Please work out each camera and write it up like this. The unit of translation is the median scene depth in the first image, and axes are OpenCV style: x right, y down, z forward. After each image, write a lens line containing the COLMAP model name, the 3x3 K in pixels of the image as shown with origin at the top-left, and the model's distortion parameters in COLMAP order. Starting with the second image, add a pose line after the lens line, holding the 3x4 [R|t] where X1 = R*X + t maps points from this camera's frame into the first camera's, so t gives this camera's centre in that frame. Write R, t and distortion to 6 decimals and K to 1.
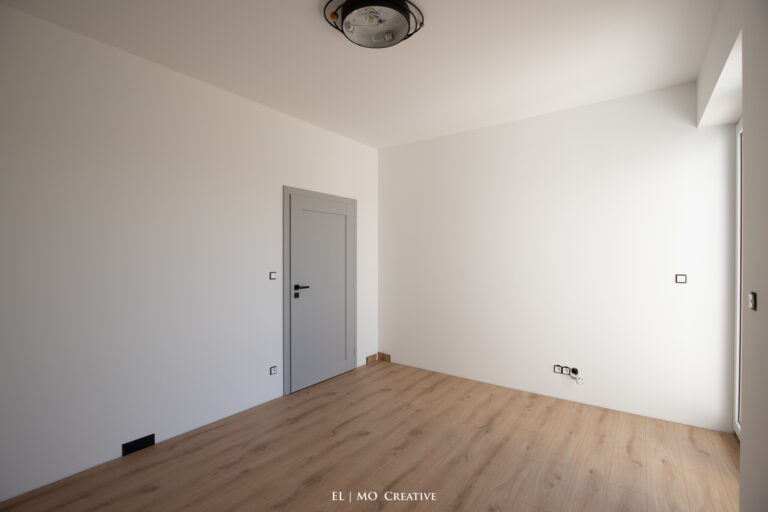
lens RADIAL K [[358.6, 0, 389.6], [0, 358.6, 250.2], [0, 0, 1]] dist [-0.015982, 0.002170]
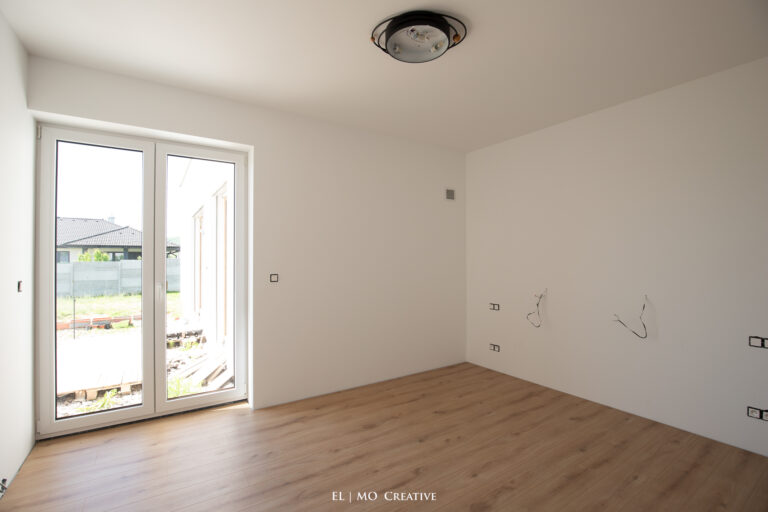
lens RADIAL K [[358.6, 0, 388.6], [0, 358.6, 256.6], [0, 0, 1]] dist [-0.015982, 0.002170]
pose [[-0.936295, -0.018151, 0.350746, -0.224608], [-0.021514, 0.999752, -0.005691, -0.000400], [-0.350556, -0.012874, -0.936453, 1.382658]]
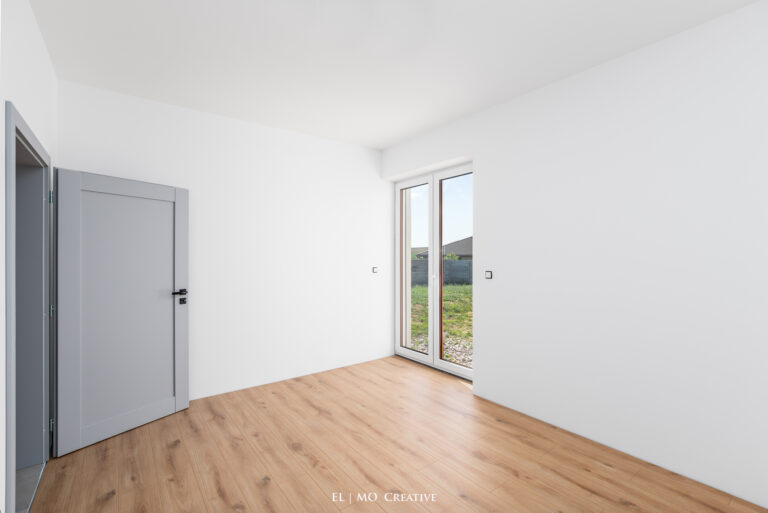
lens RADIAL K [[358.6, 0, 384.3], [0, 358.6, 257.6], [0, 0, 1]] dist [-0.015982, 0.002170]
pose [[0.295035, -0.019383, 0.955290, -0.672508], [-0.010510, 0.999668, 0.023529, -0.010302], [-0.955428, -0.016982, 0.294734, 0.463586]]
